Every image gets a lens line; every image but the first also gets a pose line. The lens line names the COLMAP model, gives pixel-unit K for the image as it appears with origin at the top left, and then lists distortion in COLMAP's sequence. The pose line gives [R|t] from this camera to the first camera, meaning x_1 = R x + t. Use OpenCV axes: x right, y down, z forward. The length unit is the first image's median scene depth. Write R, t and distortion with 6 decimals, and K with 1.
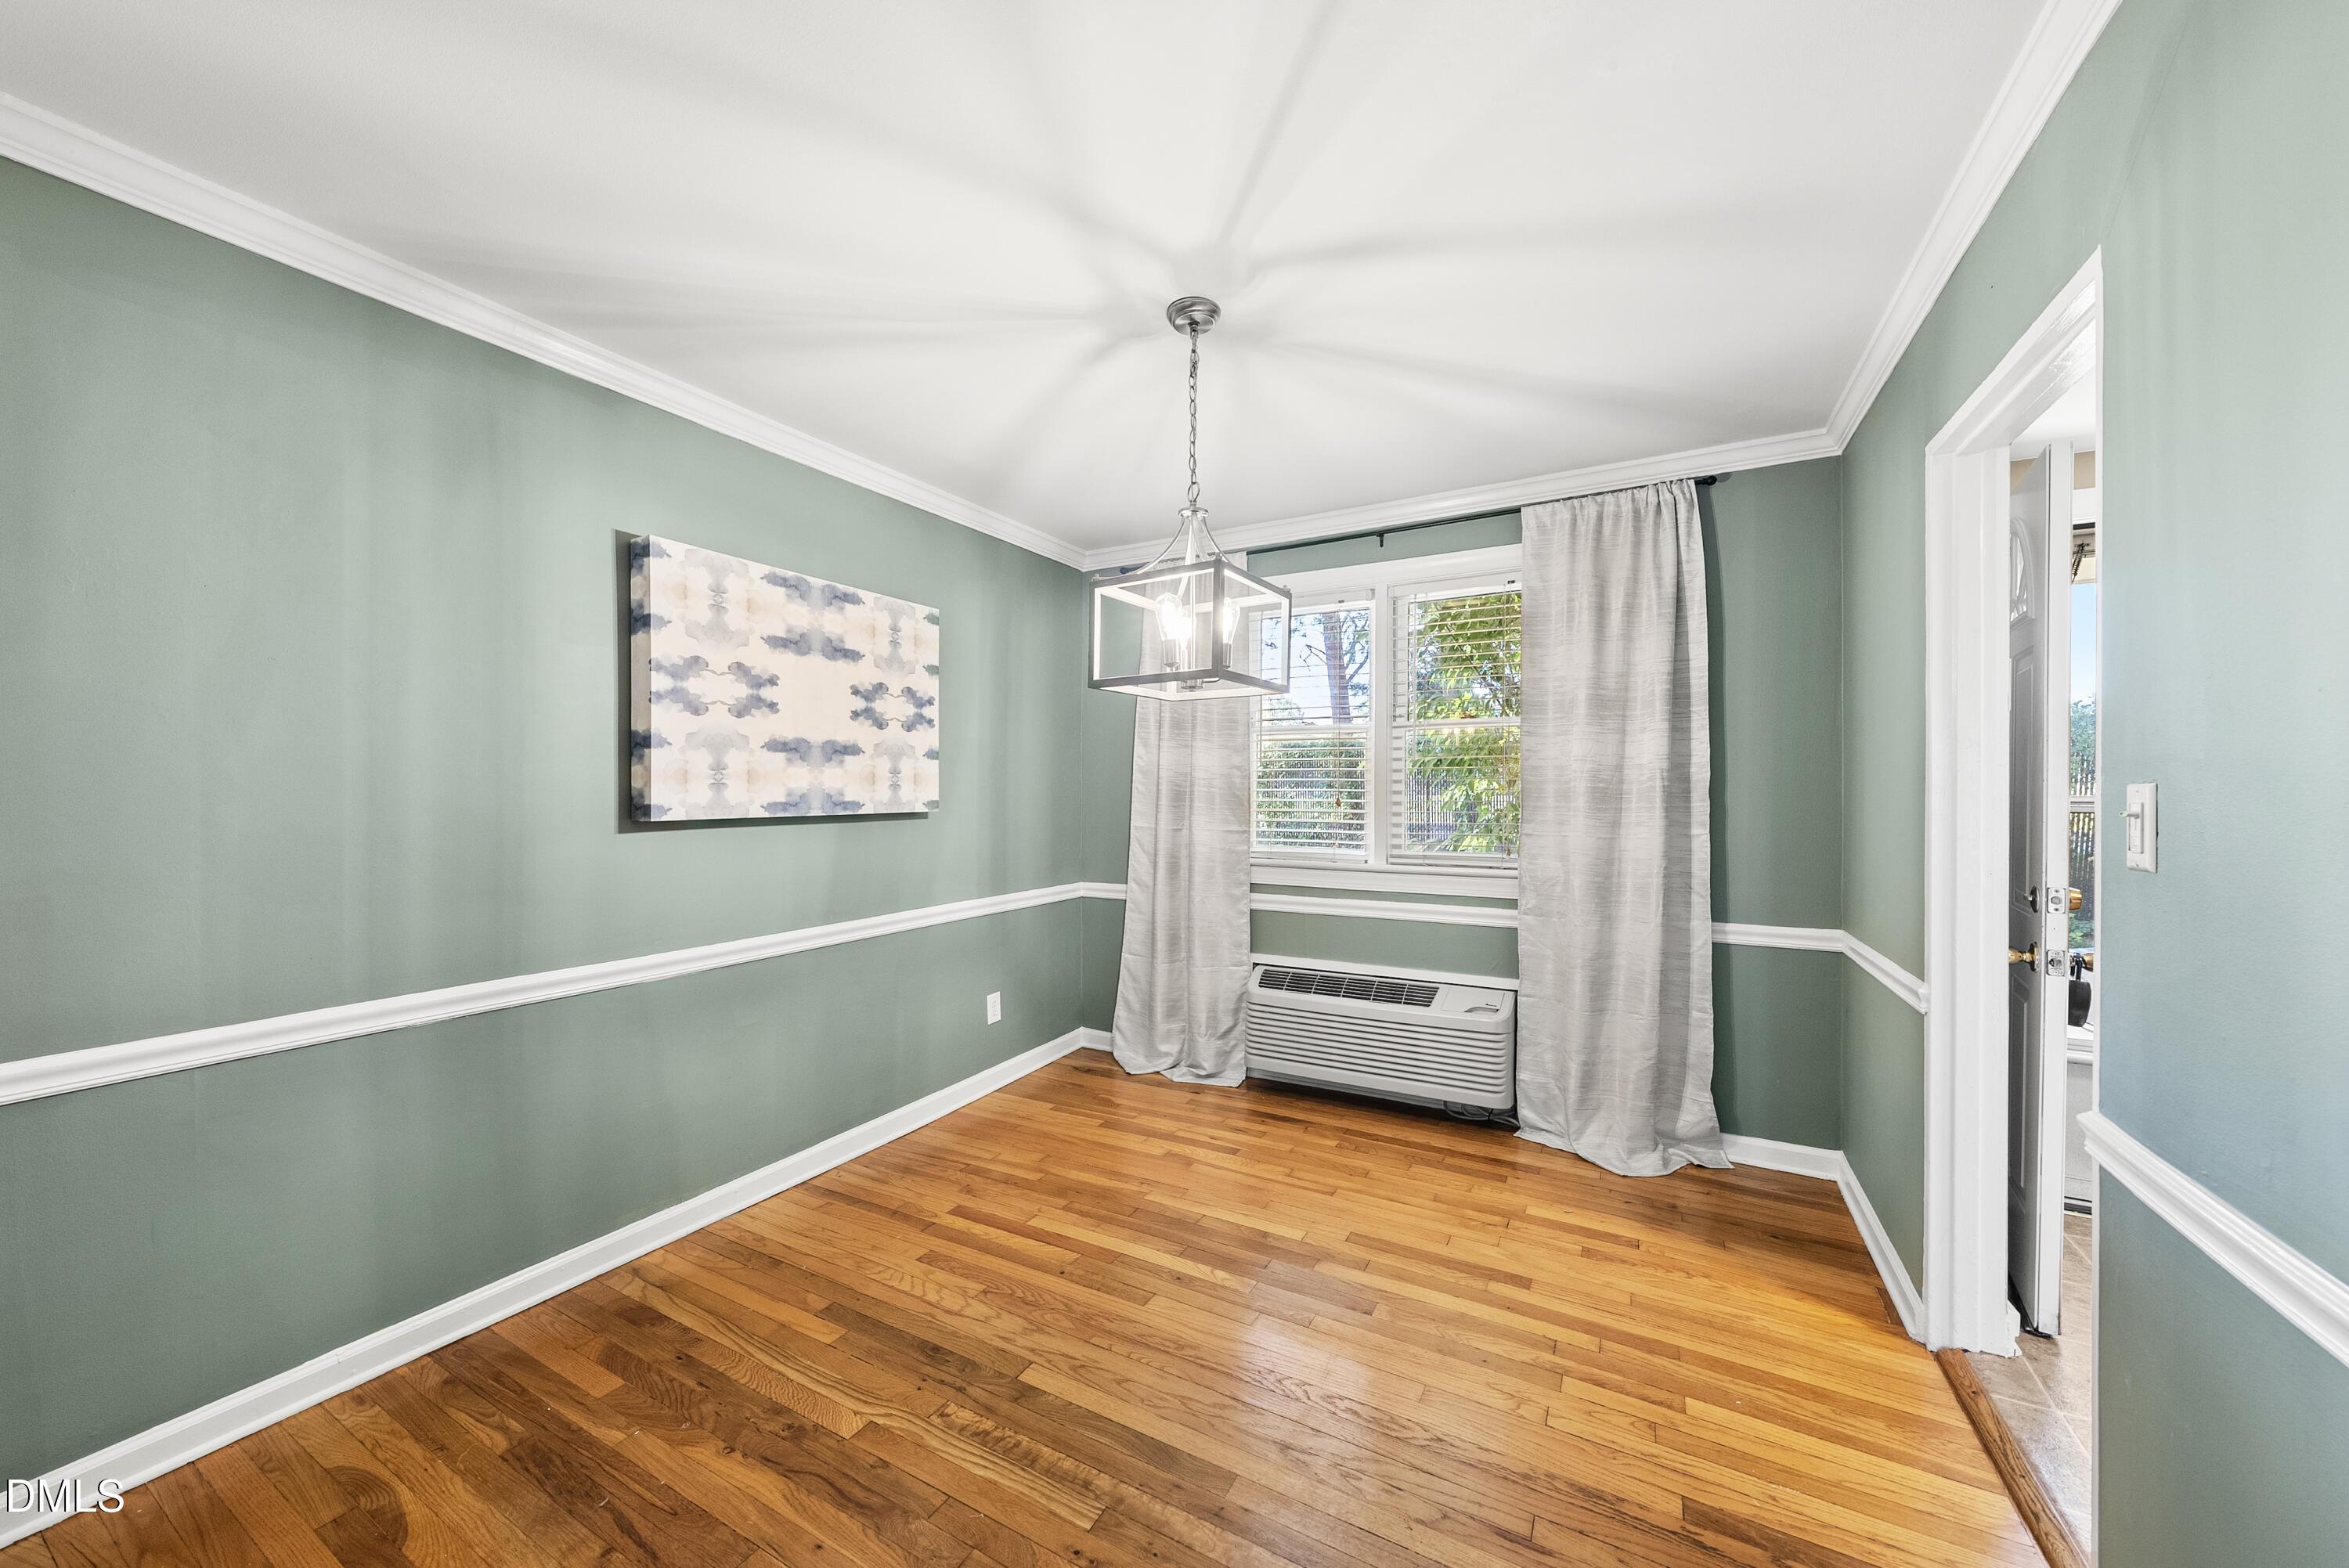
lens RADIAL K [[842.6, 0, 1168.0], [0, 842.6, 805.1], [0, 0, 1]] dist [-0.003500, 0.000799]
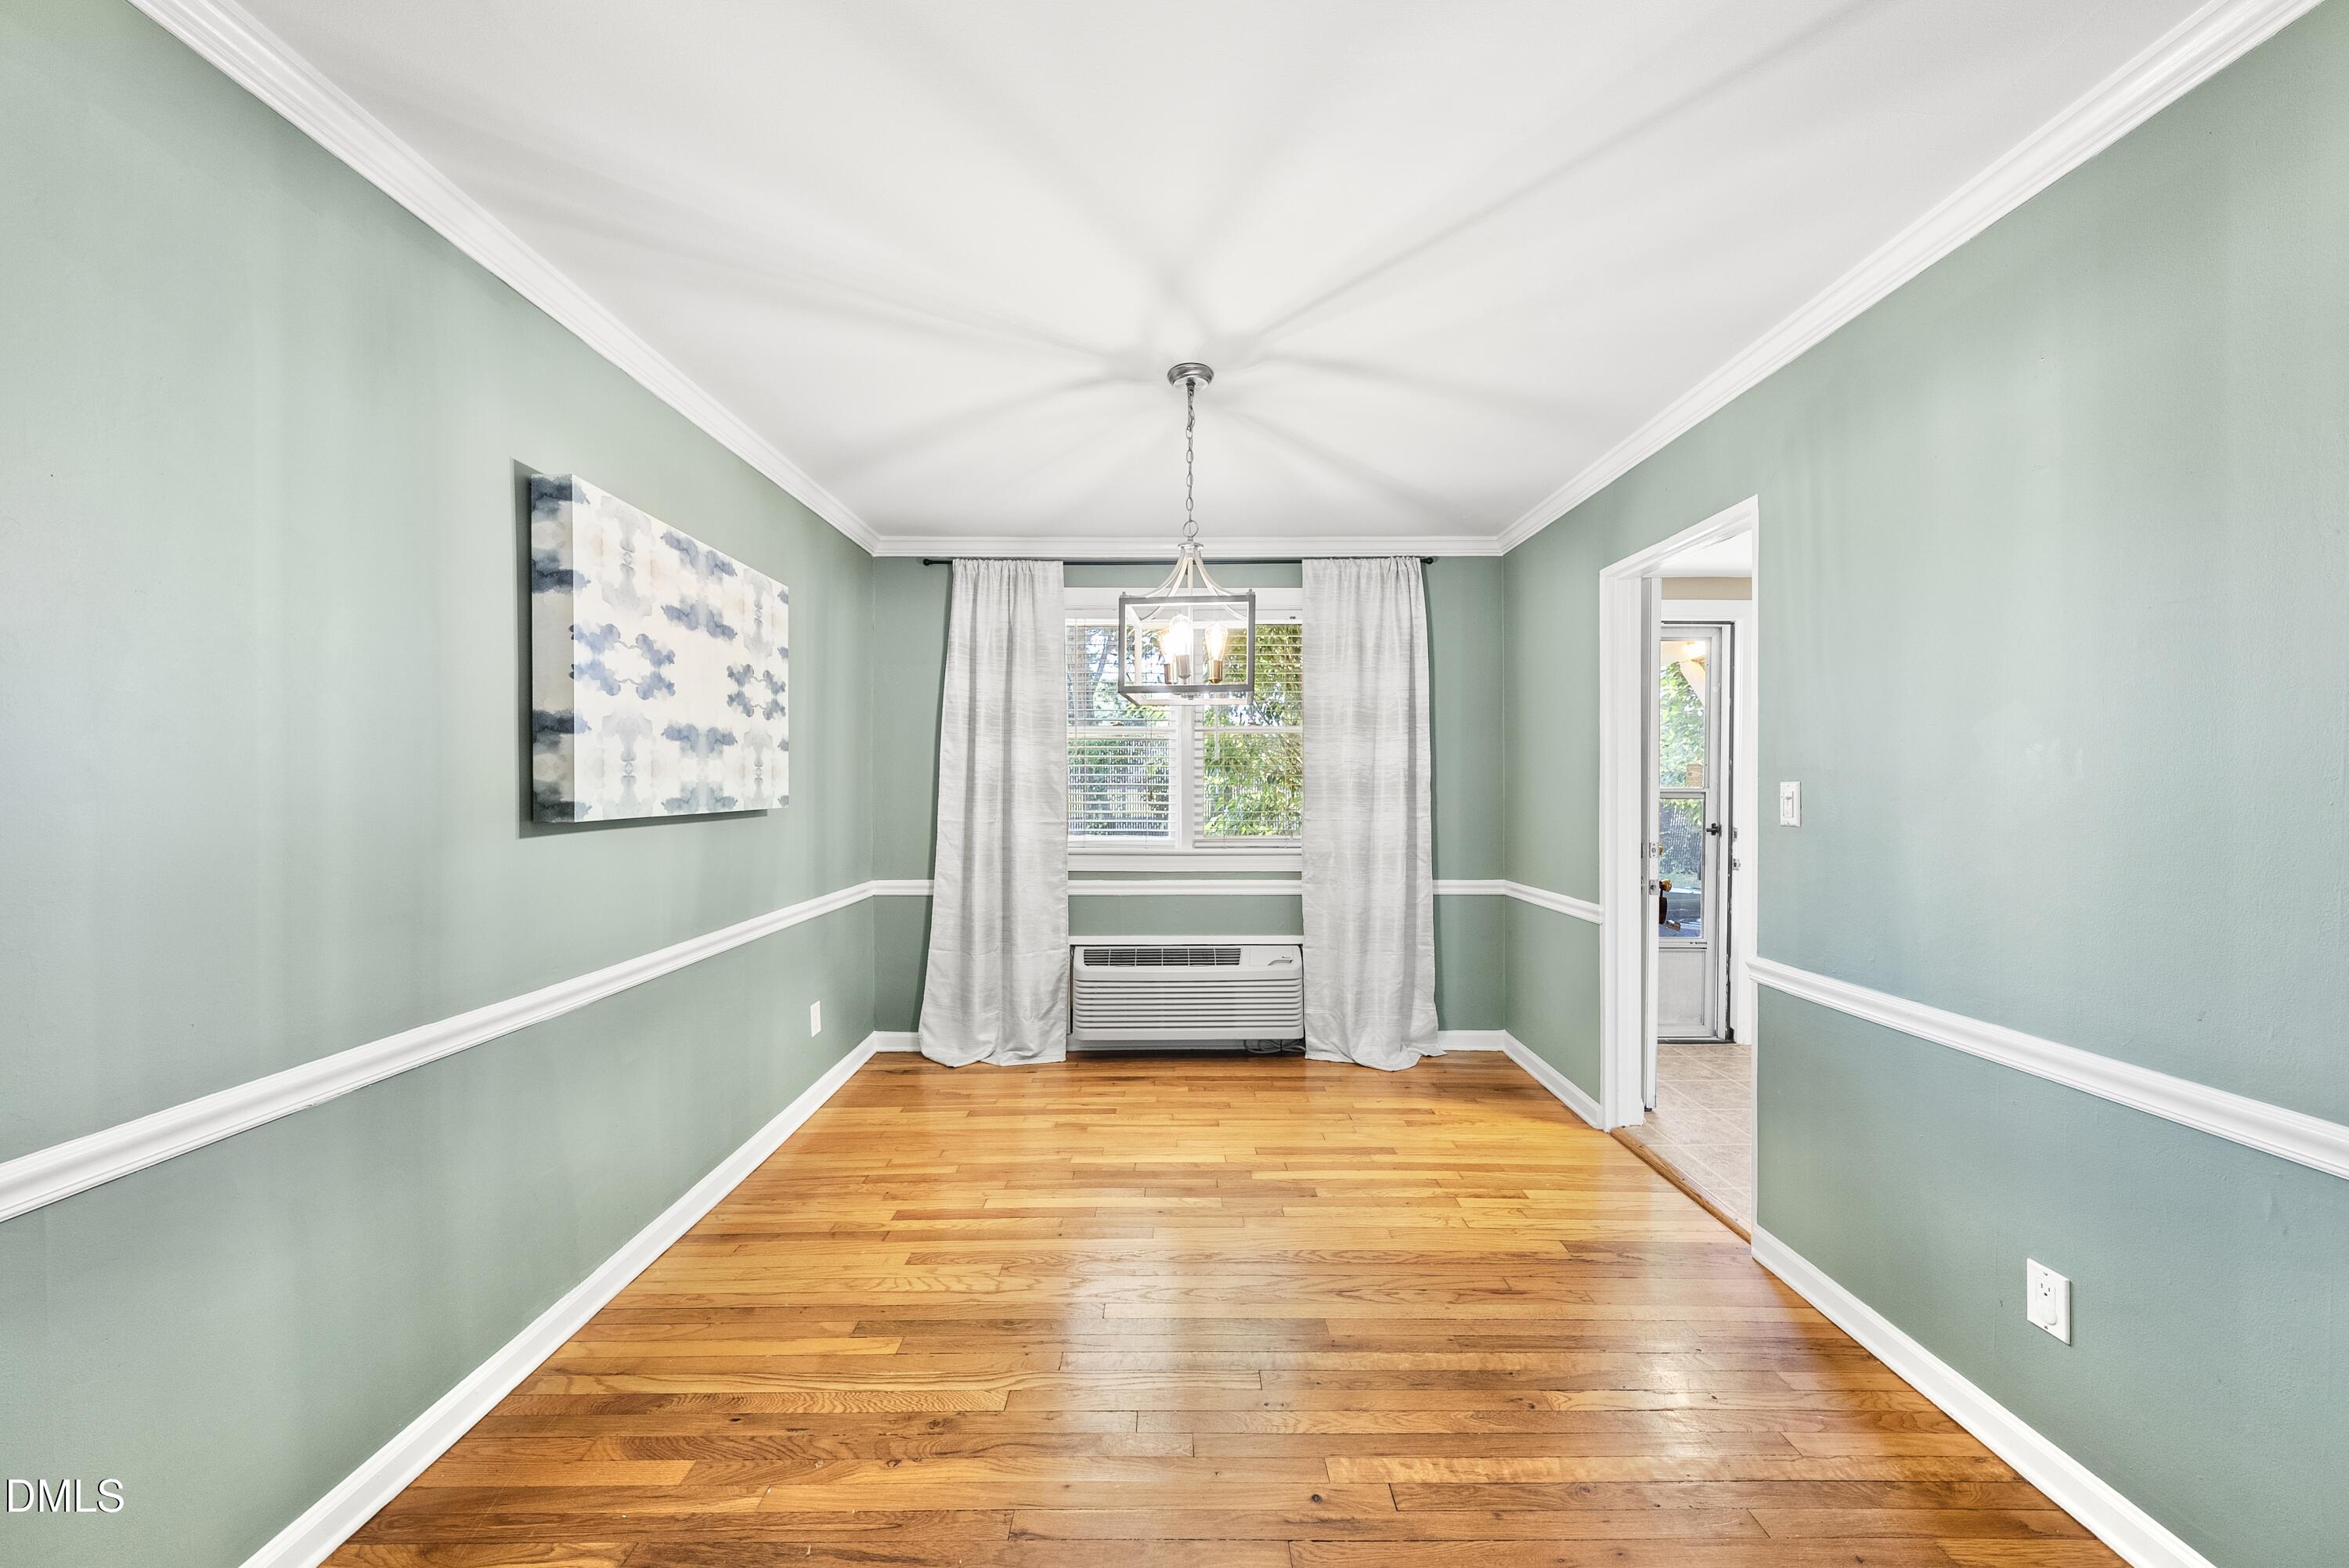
lens RADIAL K [[842.6, 0, 1168.8], [0, 842.6, 802.1], [0, 0, 1]] dist [-0.003500, 0.000799]
pose [[0.874613, -0.010140, 0.484716, -0.459305], [0.008444, 0.999948, 0.005682, -0.000163], [-0.484749, -0.000877, 0.874653, -0.003631]]
